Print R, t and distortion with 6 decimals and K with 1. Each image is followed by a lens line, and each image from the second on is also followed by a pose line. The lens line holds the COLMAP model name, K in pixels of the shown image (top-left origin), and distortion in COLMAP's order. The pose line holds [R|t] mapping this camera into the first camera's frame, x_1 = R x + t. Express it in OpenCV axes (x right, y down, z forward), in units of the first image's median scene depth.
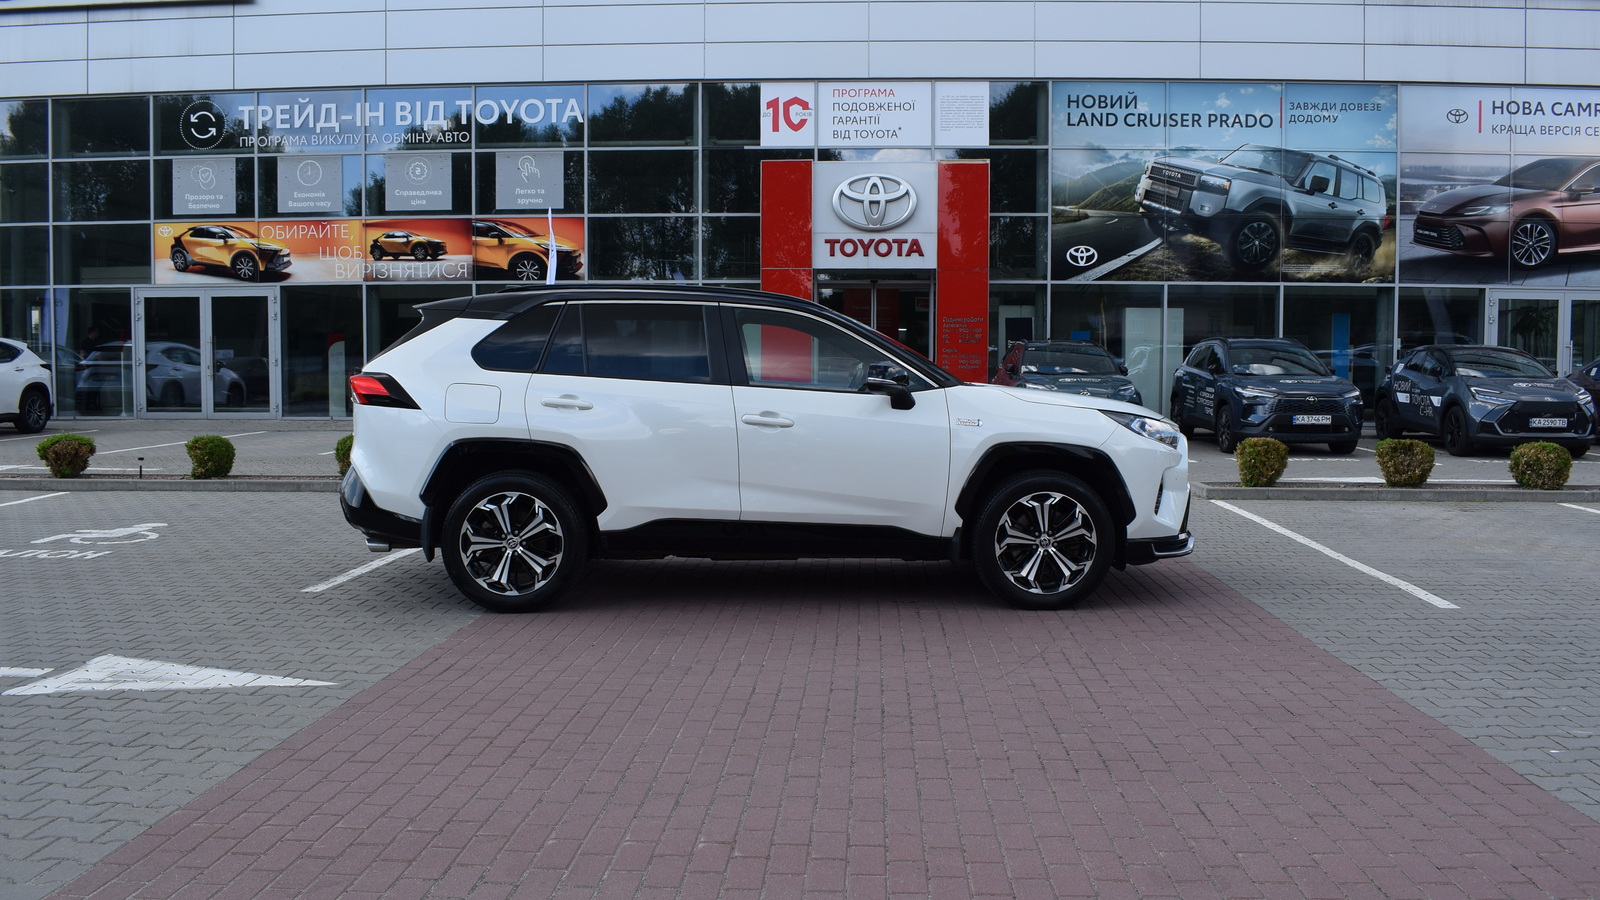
lens RADIAL K [[1336.1, 0, 774.8], [0, 1336.1, 447.7], [0, 0, 1]] dist [-0.100263, 0.018942]
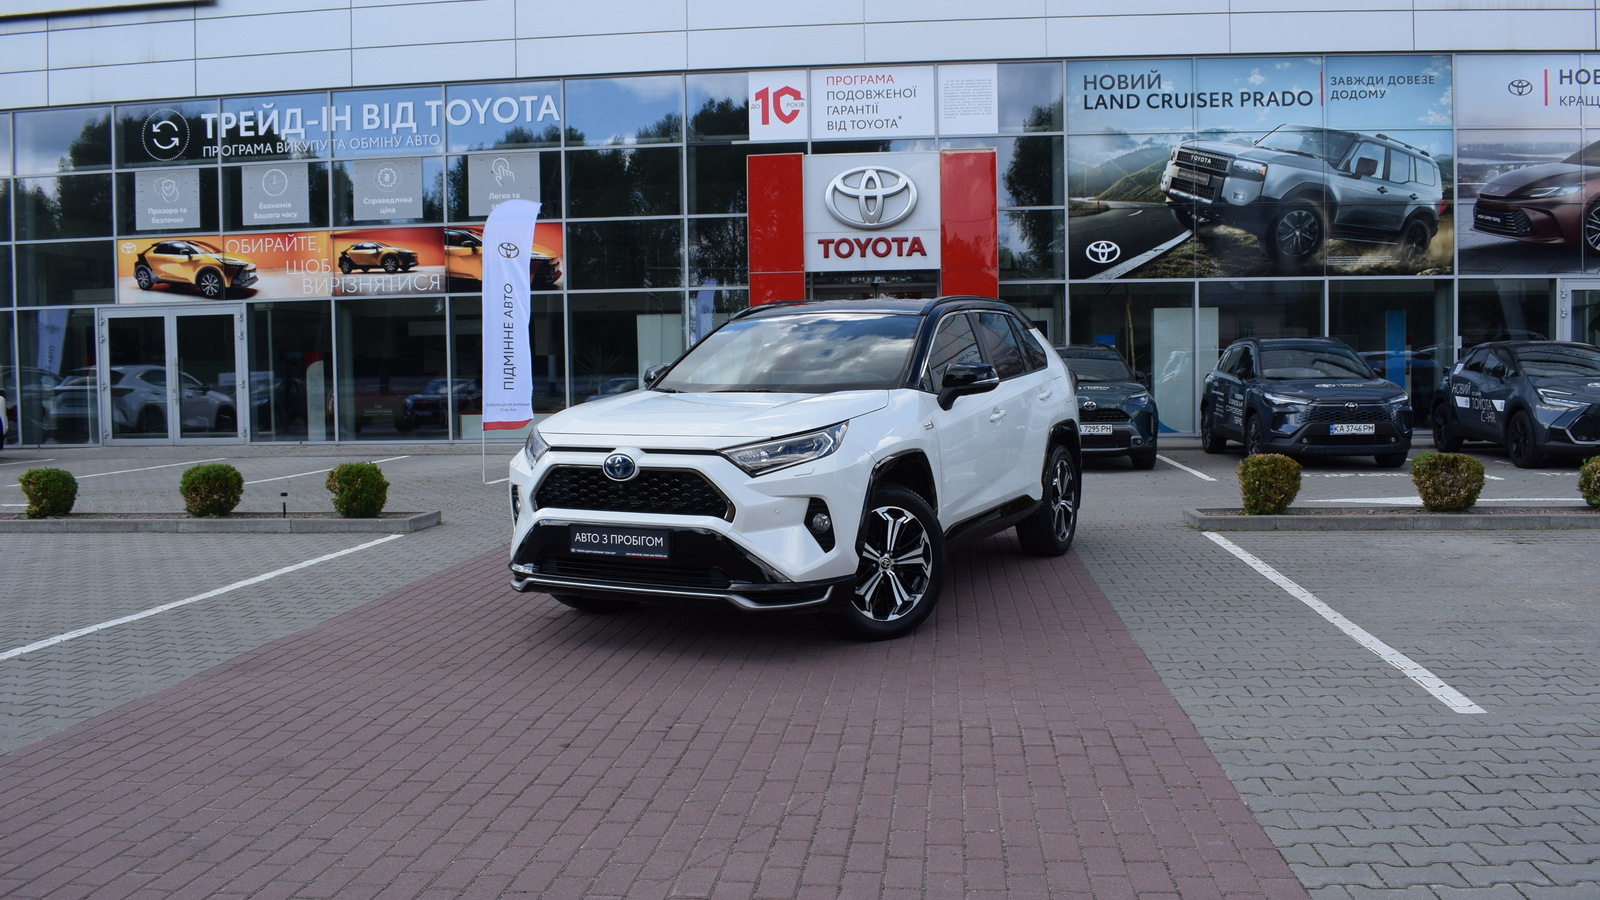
lens RADIAL K [[1336.1, 0, 783.0], [0, 1336.1, 448.1], [0, 0, 1]] dist [-0.100263, 0.018942]
pose [[0.998792, -0.014393, -0.046989, 0.053679], [0.013816, 0.999825, -0.012582, -0.002179], [0.047162, 0.011918, 0.998816, 0.085585]]
